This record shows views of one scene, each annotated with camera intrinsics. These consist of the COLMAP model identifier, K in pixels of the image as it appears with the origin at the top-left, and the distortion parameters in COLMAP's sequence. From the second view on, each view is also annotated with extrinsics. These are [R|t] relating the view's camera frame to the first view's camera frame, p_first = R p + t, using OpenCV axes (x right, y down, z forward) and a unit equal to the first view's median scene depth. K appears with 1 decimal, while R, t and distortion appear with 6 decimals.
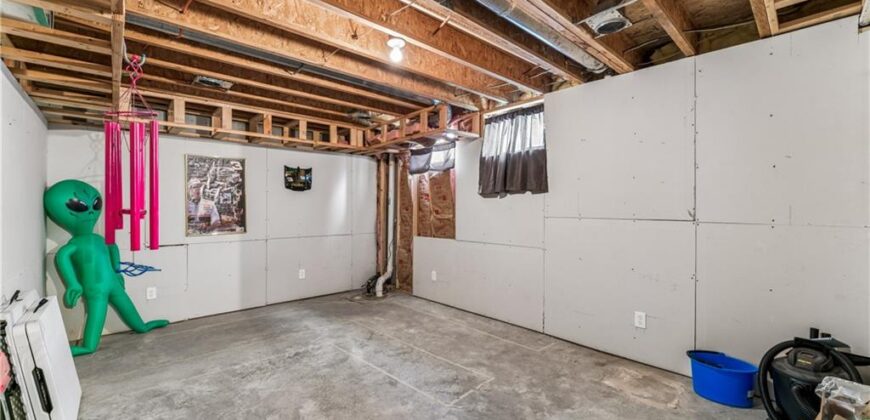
lens RADIAL K [[345.0, 0, 428.5], [0, 345.0, 209.8], [0, 0, 1]] dist [-0.008038, 0.001119]
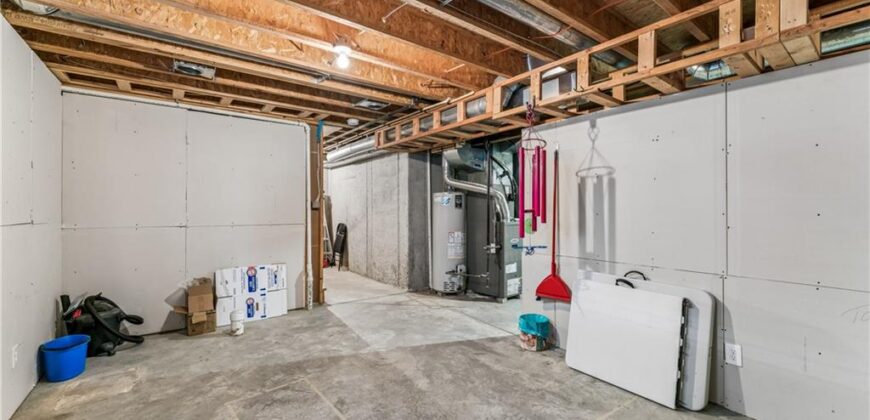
lens RADIAL K [[345.0, 0, 436.4], [0, 345.0, 210.6], [0, 0, 1]] dist [-0.008038, 0.001119]
pose [[-0.997199, 0.001546, 0.074779, -0.346569], [0.002413, 0.999931, 0.011502, -0.011262], [-0.074756, 0.011650, -0.997134, 1.536727]]
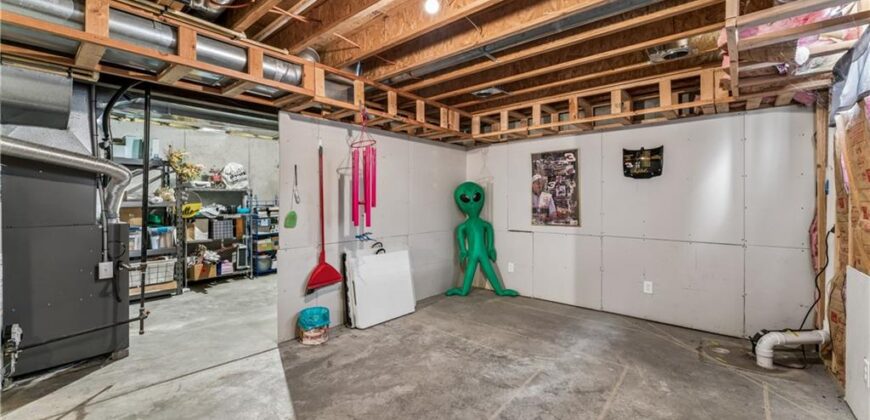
lens RADIAL K [[345.0, 0, 436.1], [0, 345.0, 202.6], [0, 0, 1]] dist [-0.008038, 0.001119]
pose [[0.130248, 0.010631, -0.991424, 0.515673], [-0.003370, 0.999941, 0.010279, -0.010919], [0.991476, 0.002002, 0.130276, 0.690863]]
